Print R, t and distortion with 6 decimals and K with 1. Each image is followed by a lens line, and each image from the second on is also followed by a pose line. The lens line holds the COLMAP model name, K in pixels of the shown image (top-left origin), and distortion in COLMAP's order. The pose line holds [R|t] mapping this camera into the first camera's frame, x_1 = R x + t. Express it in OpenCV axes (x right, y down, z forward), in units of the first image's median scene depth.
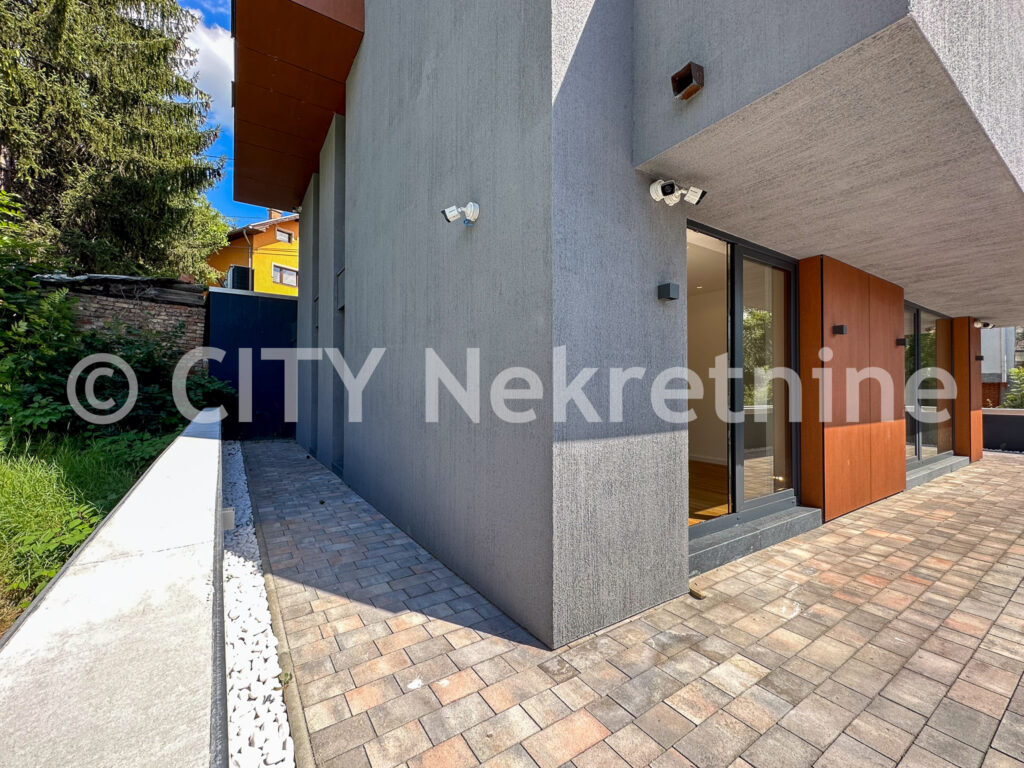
lens RADIAL K [[425.3, 0, 512.0], [0, 425.3, 384.0], [0, 0, 1]] dist [0.001116, -0.000006]
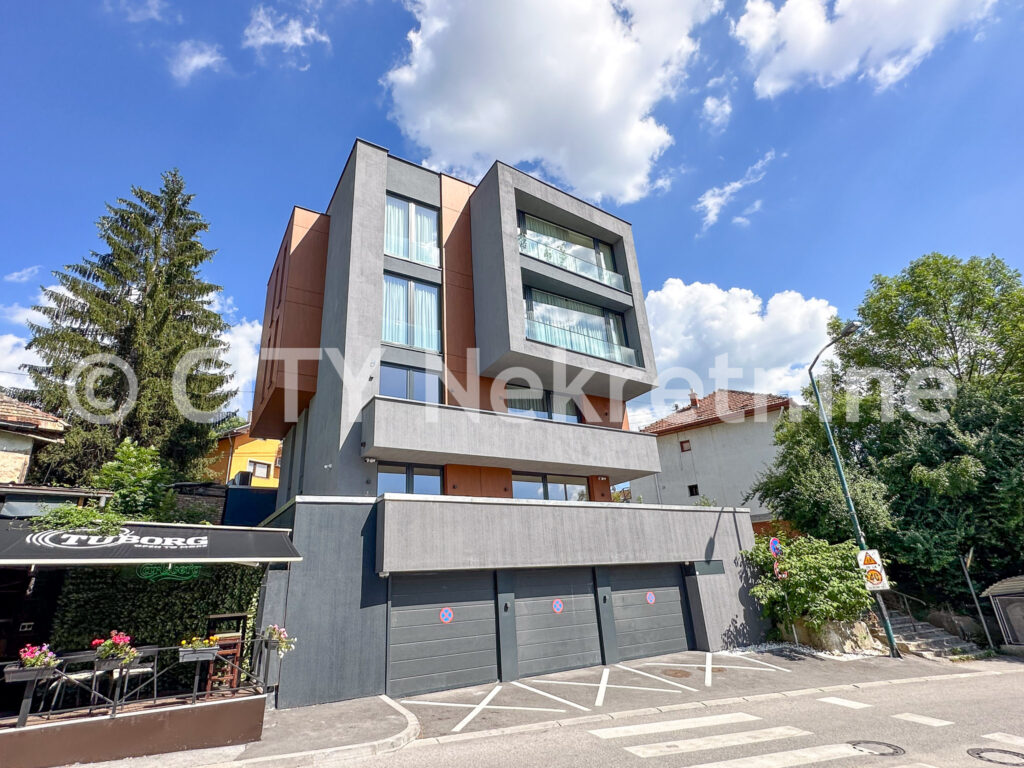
lens RADIAL K [[530.7, 0, 512.0], [0, 530.7, 384.0], [0, 0, 1]] dist [-0.000601, -0.000074]
pose [[0.997695, -0.067546, -0.006510, 0.479899], [0.060837, 0.932828, -0.355148, 0.222716], [0.030061, 0.353933, 0.934788, -1.120659]]
